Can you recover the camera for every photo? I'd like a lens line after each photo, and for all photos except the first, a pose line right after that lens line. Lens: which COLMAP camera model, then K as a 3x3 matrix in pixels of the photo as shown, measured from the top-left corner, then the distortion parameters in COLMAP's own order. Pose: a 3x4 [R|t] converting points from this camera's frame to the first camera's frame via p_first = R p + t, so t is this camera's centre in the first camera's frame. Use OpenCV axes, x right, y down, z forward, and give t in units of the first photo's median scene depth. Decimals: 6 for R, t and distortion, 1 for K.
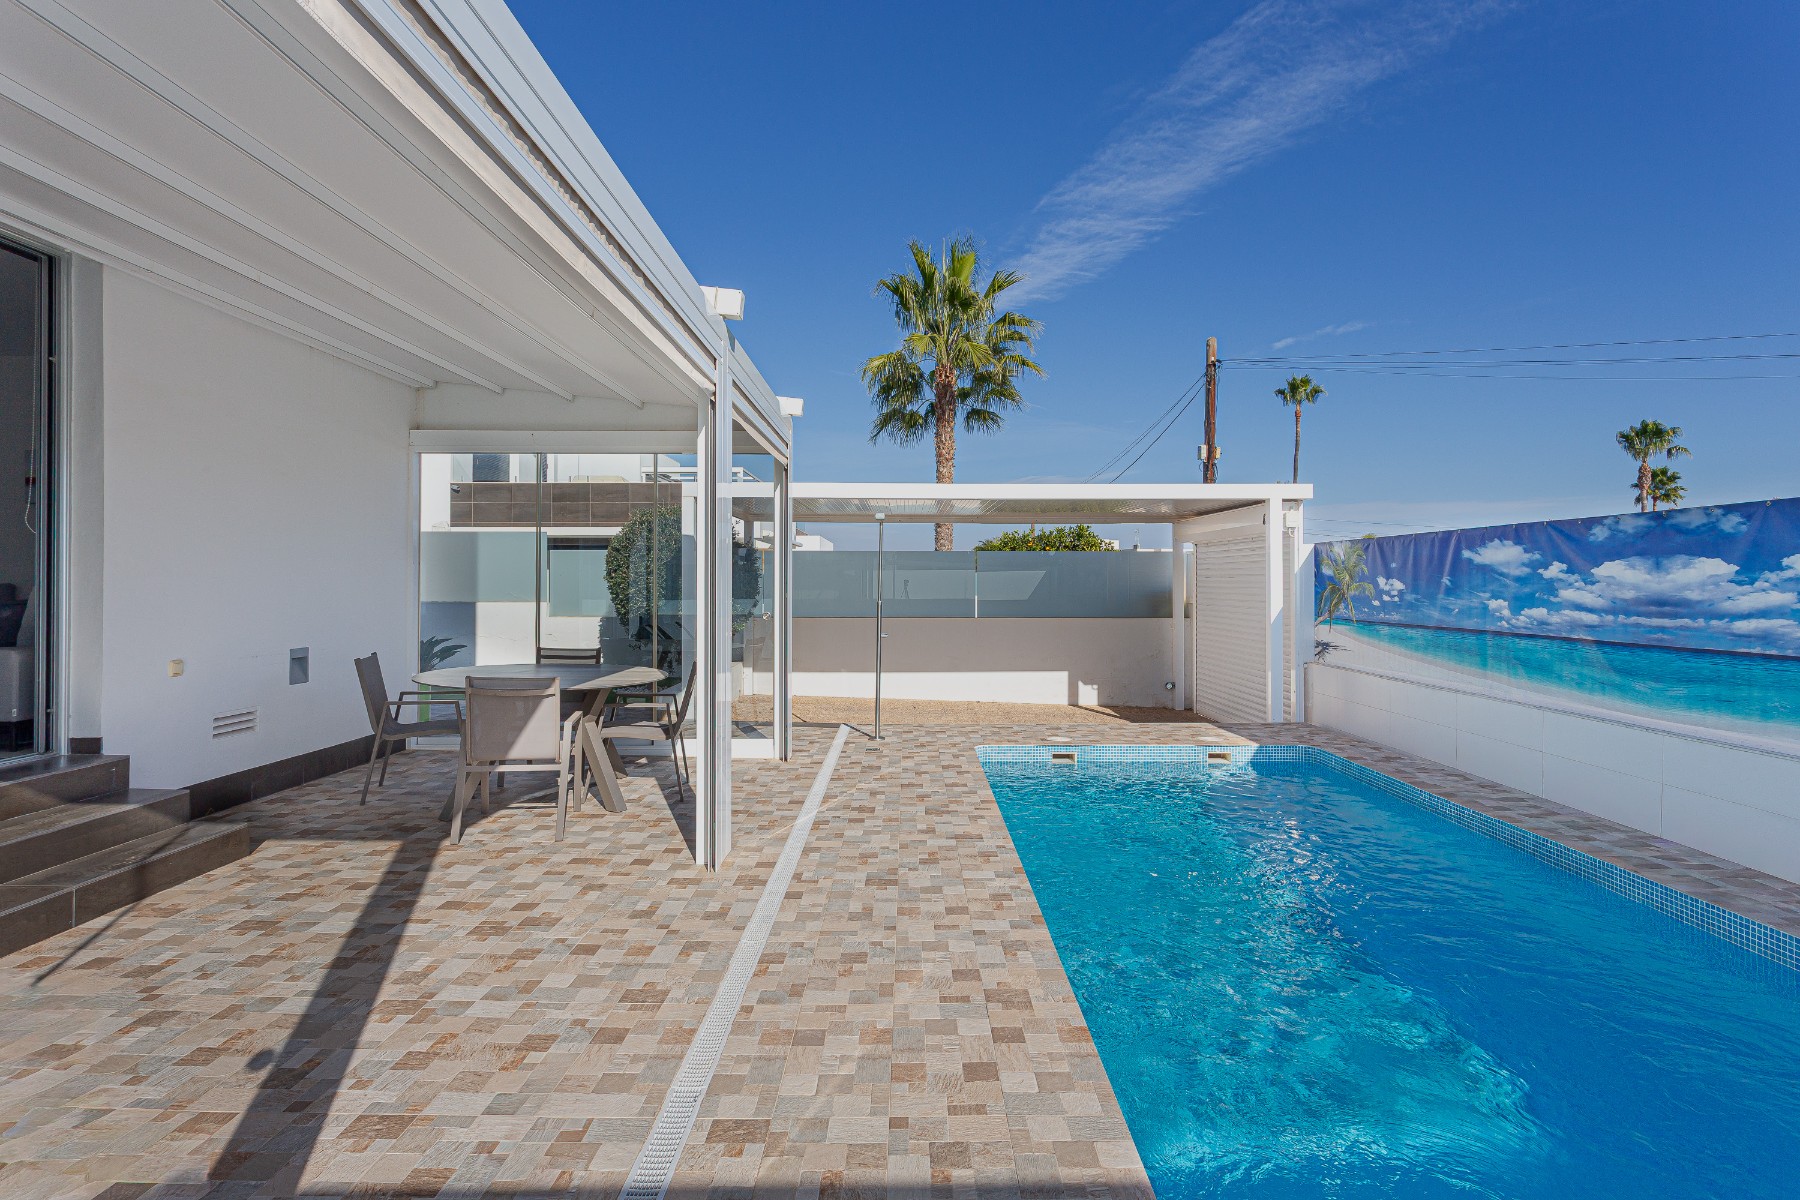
lens RADIAL K [[869.0, 0, 900.0], [0, 869.0, 551.5], [0, 0, 1]] dist [0.012176, 0.000313]
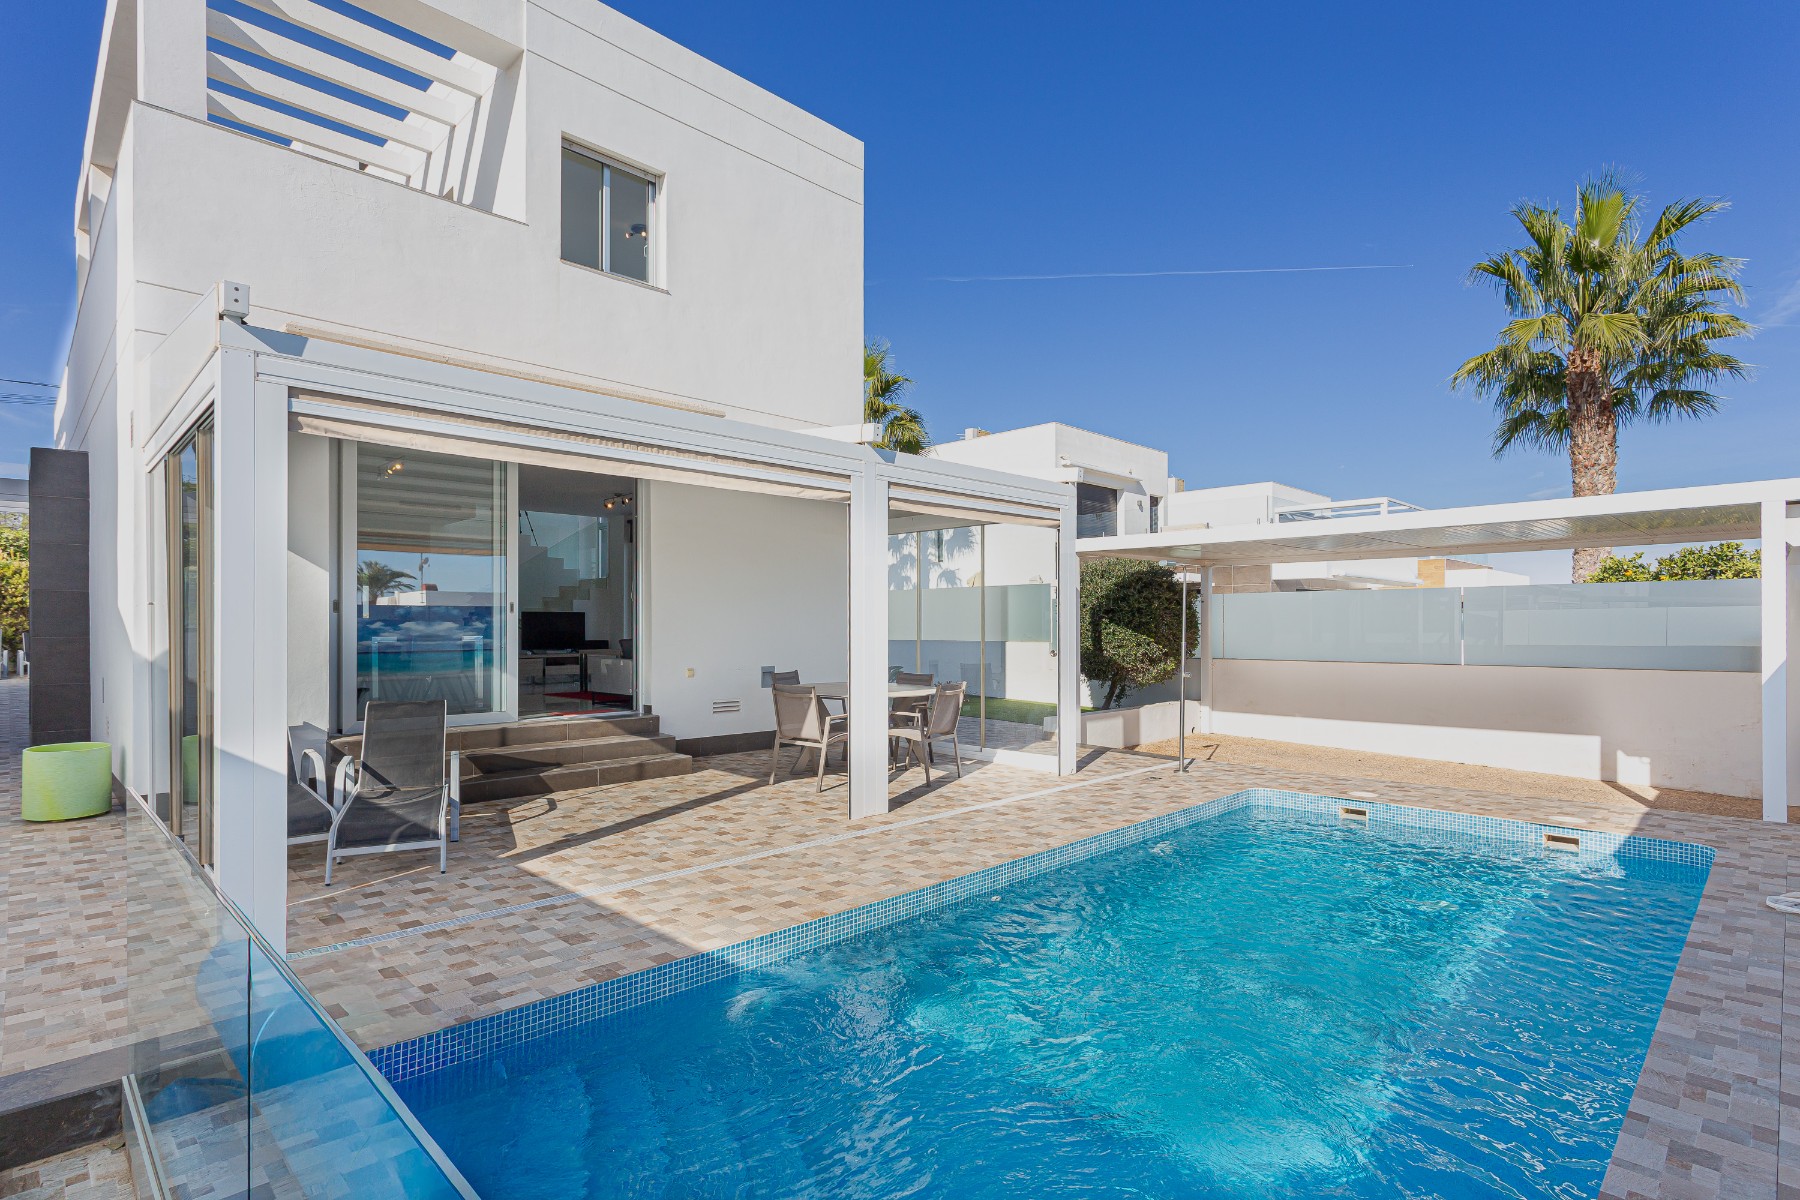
lens RADIAL K [[876.2, 0, 900.0], [0, 876.2, 600.0], [0, 0, 1]] dist [0.002784, 0.000525]
pose [[0.706041, -0.024238, -0.707756, 1.003877], [0.030014, 0.999540, -0.004290, -0.001571], [0.707535, -0.018214, 0.706444, -0.000408]]
